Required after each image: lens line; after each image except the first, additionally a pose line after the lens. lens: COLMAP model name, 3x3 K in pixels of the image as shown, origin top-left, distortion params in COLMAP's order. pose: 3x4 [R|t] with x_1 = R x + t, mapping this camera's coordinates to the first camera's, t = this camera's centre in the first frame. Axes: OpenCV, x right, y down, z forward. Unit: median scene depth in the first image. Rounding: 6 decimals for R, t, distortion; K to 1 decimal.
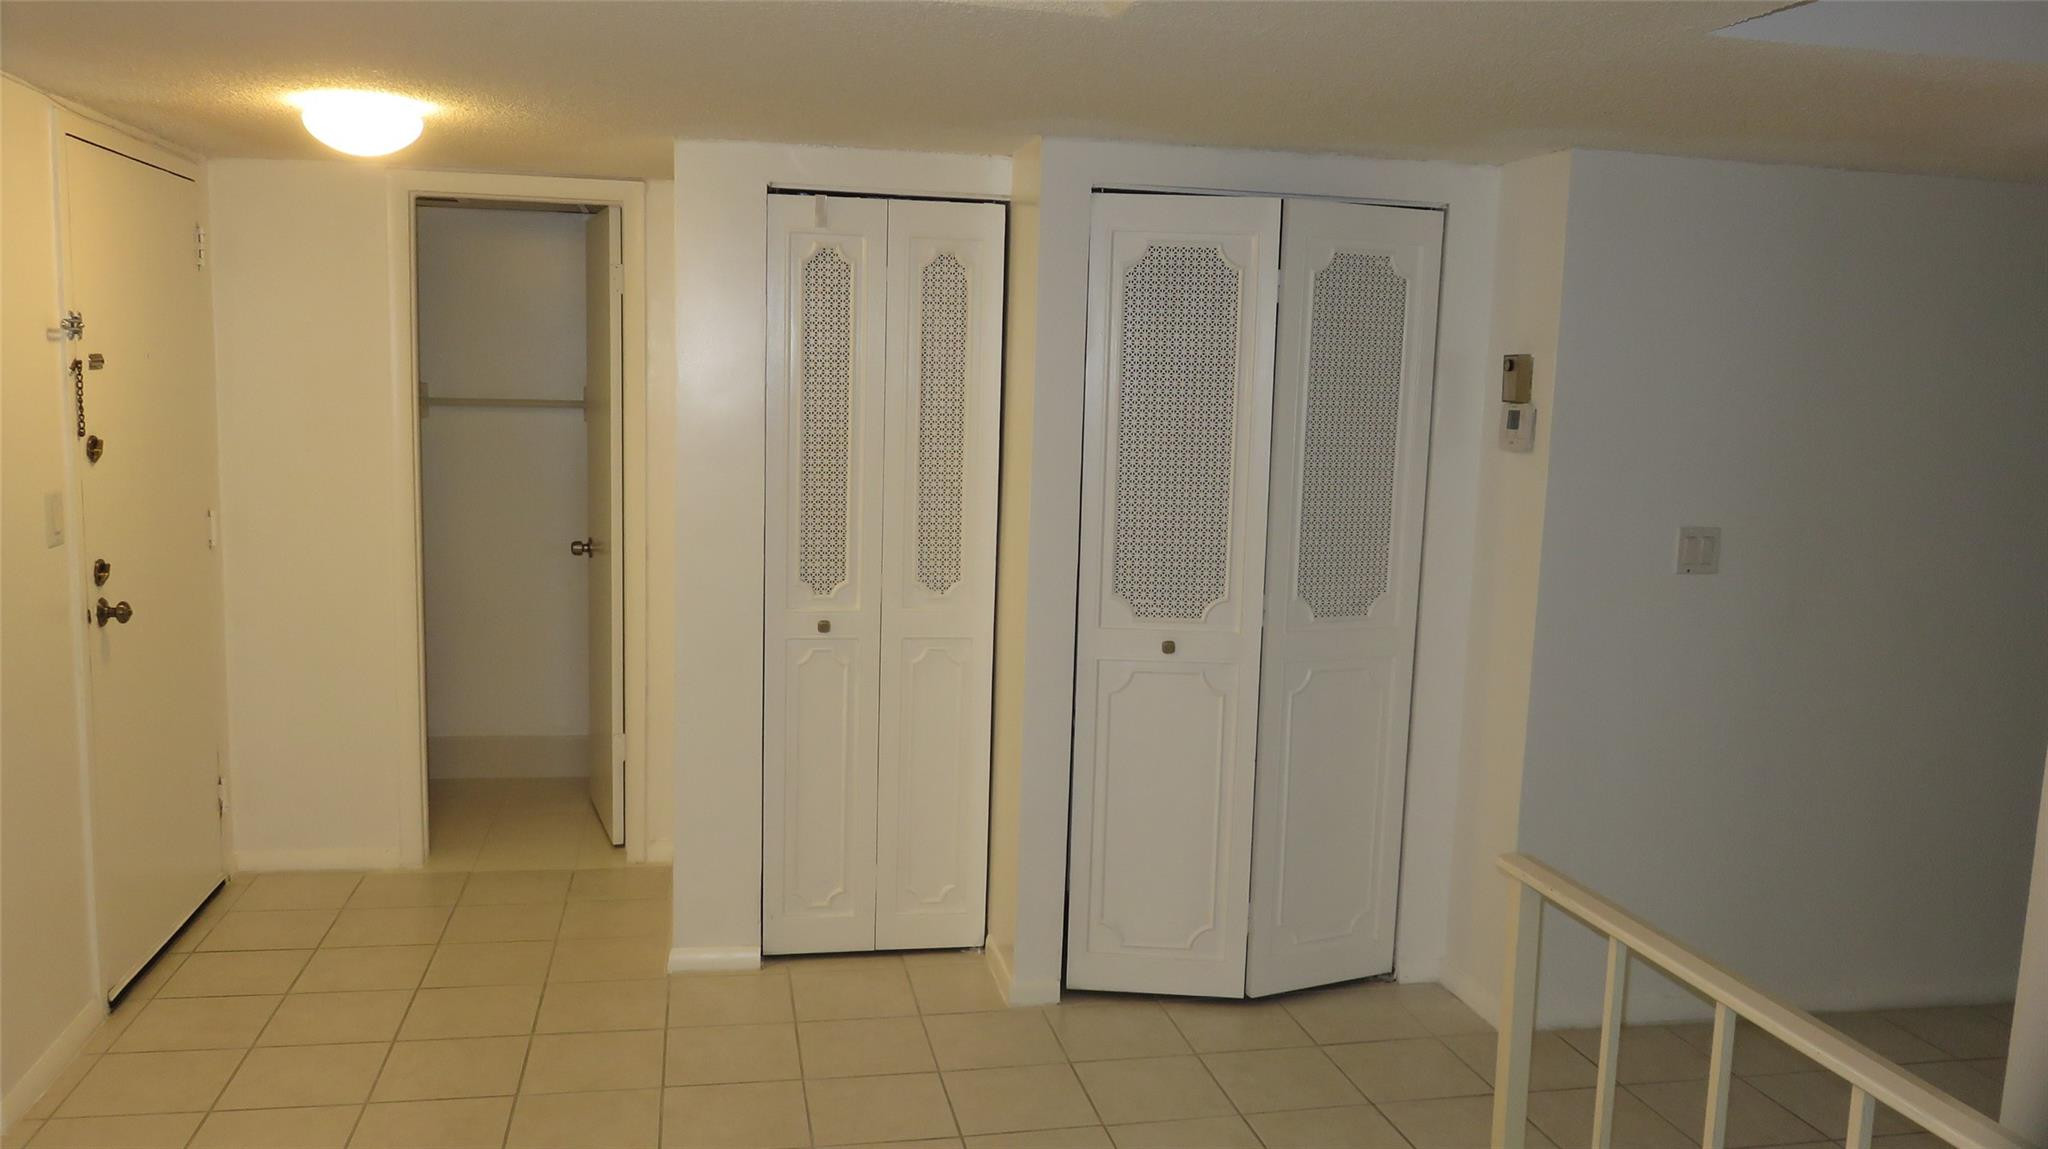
lens RADIAL K [[1526.2, 0, 1024.0], [0, 1526.2, 574.5], [0, 0, 1]] dist [-0.008740, 0.001450]
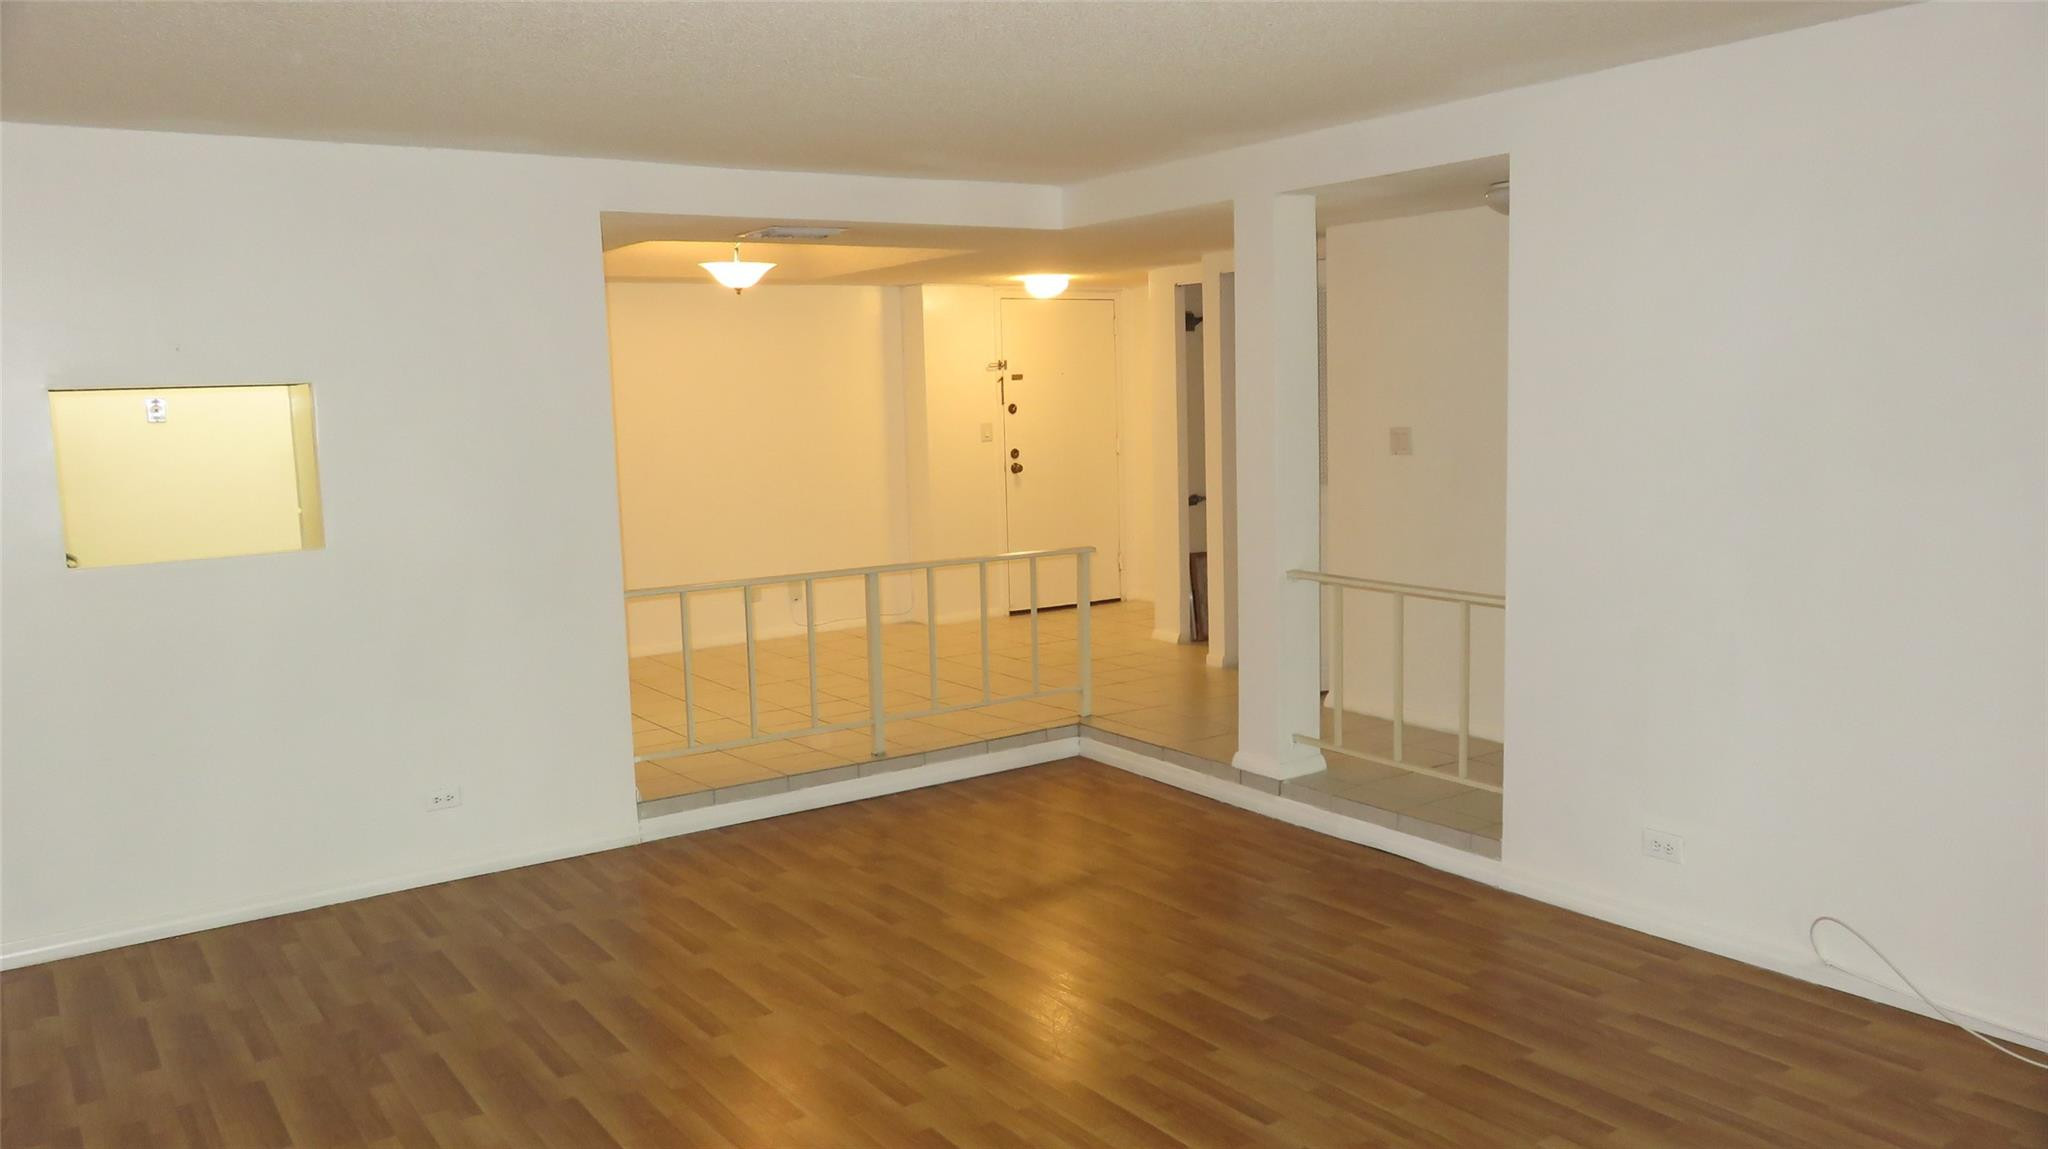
lens RADIAL K [[1526.2, 0, 1024.0], [0, 1526.2, 574.5], [0, 0, 1]] dist [-0.008740, 0.001450]
pose [[0.379012, 0.068477, -0.922855, 2.006274], [-0.079441, 0.995985, 0.041277, 0.103061], [0.921976, 0.057668, 0.382930, -0.032776]]
